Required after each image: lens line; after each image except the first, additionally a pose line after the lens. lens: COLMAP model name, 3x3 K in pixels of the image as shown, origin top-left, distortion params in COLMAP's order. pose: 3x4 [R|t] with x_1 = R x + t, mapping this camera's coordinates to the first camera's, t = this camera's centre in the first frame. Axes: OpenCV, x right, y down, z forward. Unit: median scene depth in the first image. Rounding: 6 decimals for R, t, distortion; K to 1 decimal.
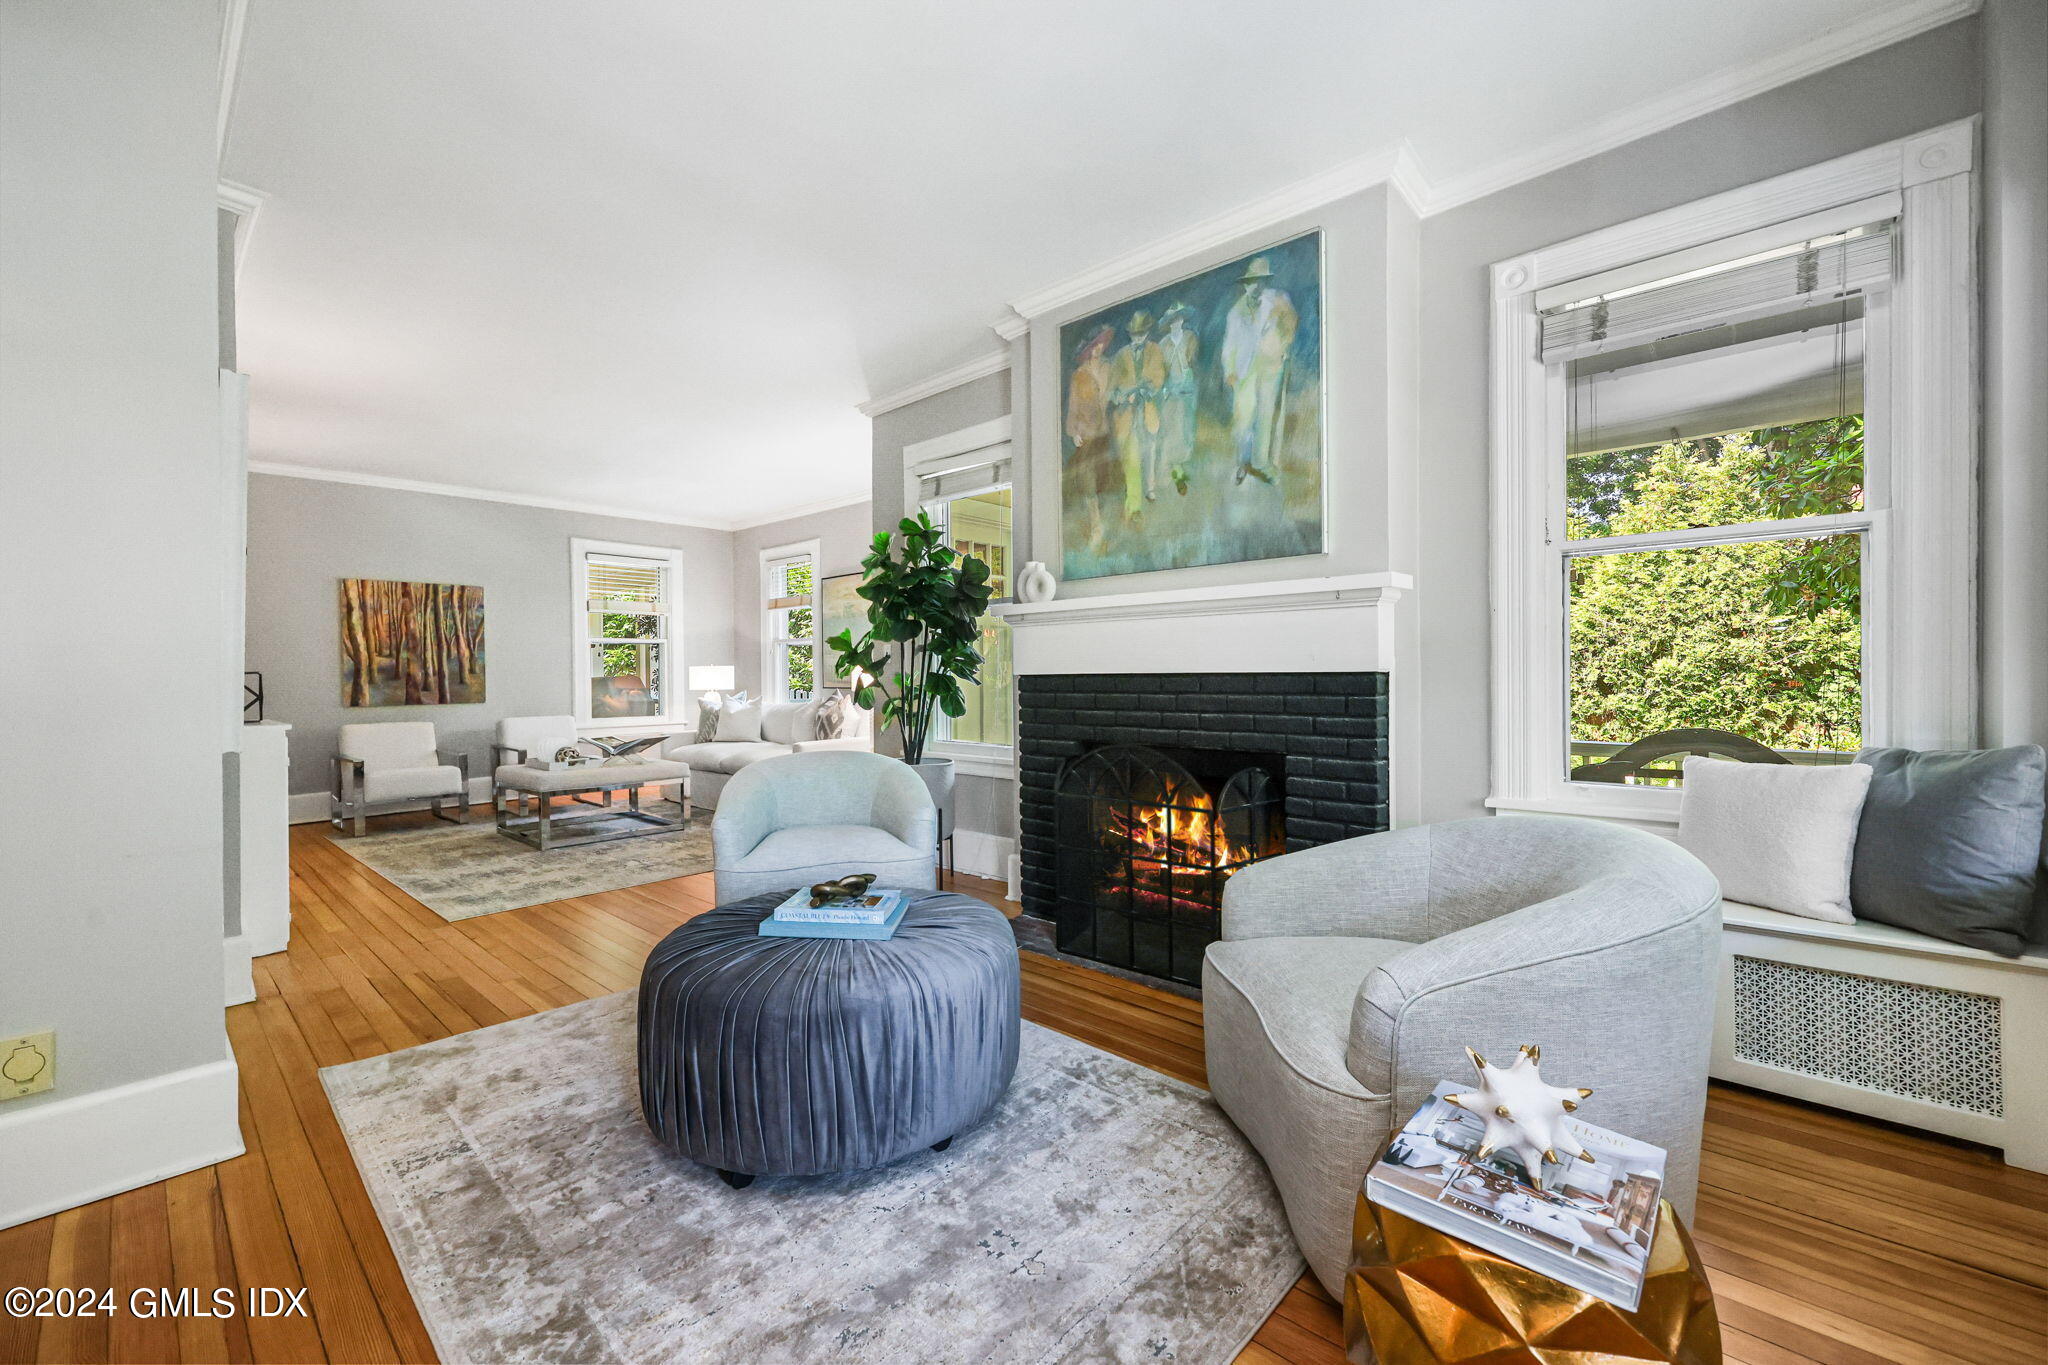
lens RADIAL K [[824.8, 0, 1025.1], [0, 824.8, 680.7], [0, 0, 1]] dist [0.003070, 0.000737]
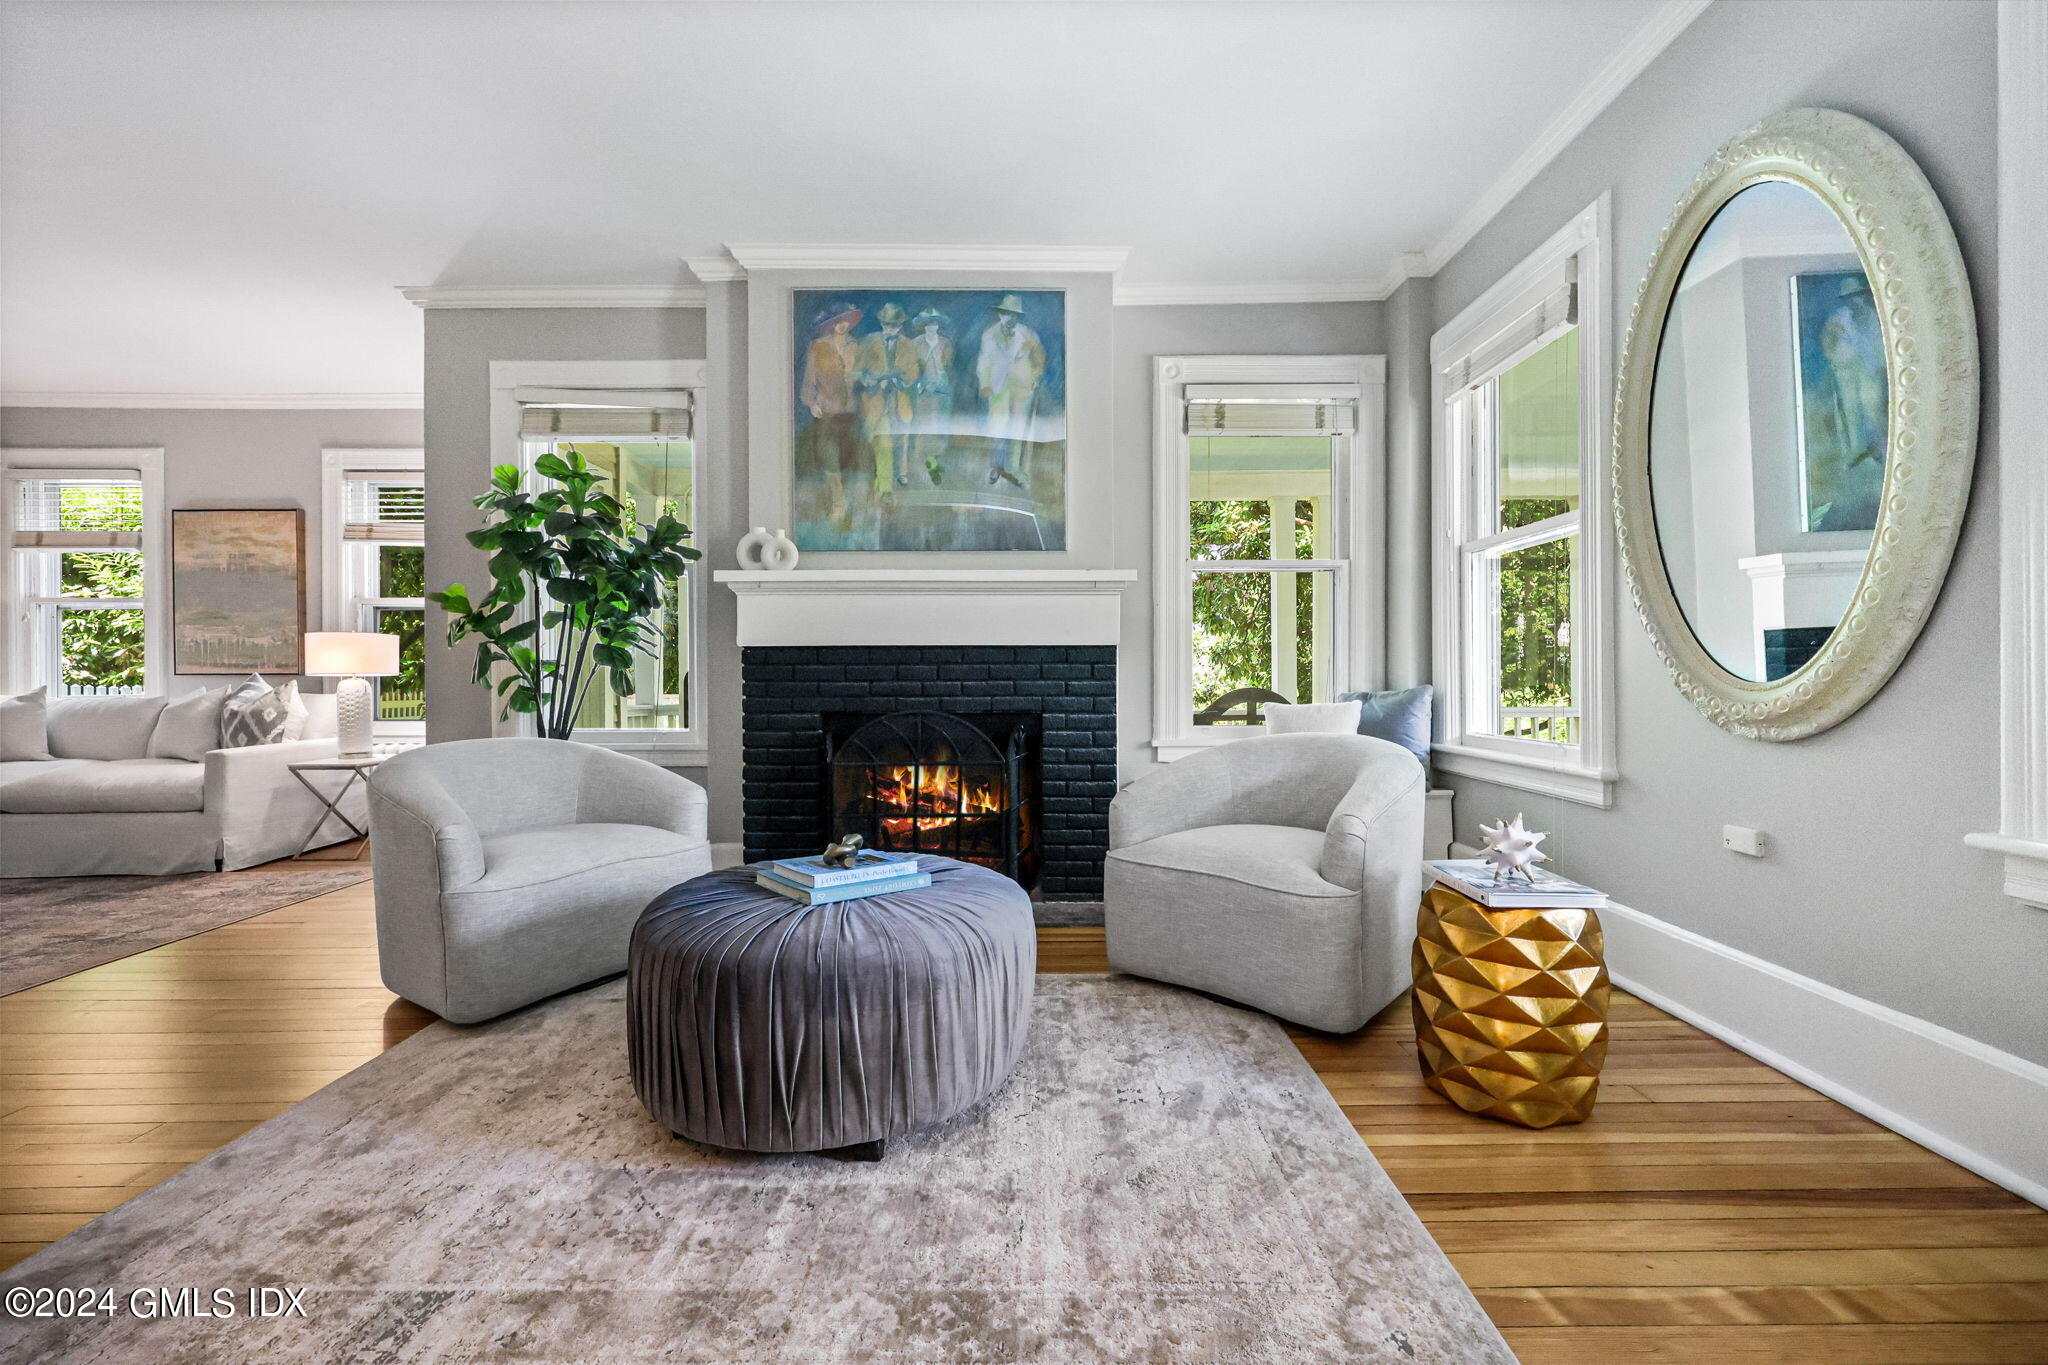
lens RADIAL K [[824.8, 0, 1028.2], [0, 824.8, 681.3], [0, 0, 1]] dist [0.003070, 0.000737]
pose [[0.736791, -0.001013, 0.676120, -0.471968], [0.001983, 0.999998, -0.000662, 0.039729], [-0.676117, 0.001828, 0.736792, 0.107117]]
